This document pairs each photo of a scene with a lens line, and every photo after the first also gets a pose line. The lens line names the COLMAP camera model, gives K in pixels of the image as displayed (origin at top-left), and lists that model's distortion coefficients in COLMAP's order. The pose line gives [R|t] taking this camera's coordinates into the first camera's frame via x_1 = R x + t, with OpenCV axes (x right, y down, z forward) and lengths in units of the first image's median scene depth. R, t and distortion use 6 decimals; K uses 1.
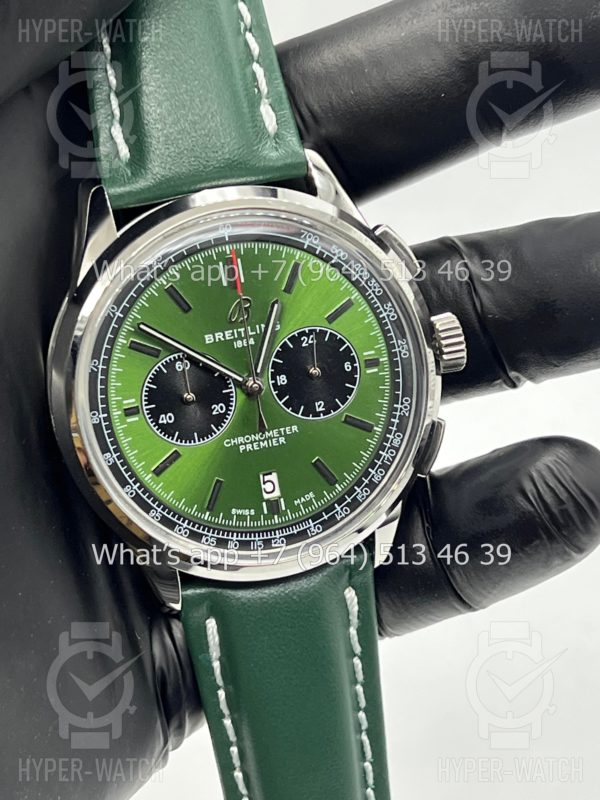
lens RADIAL K [[1912.8, 0, 296.1], [0, 1912.8, 402.5], [0, 0, 1]] dist [0.229608, 0.000000]
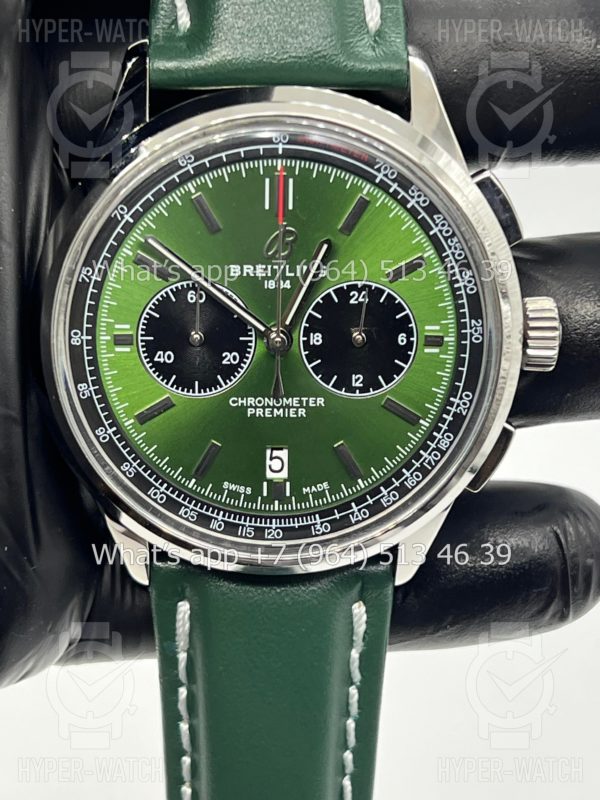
lens RADIAL K [[1912.8, 0, 303.6], [0, 1912.8, 415.1], [0, 0, 1]] dist [0.229608, 0.000000]
pose [[0.966720, 0.214459, -0.139499, 0.105954], [-0.203183, 0.974925, 0.090757, -0.052316], [0.155465, -0.059393, 0.986054, 0.207086]]
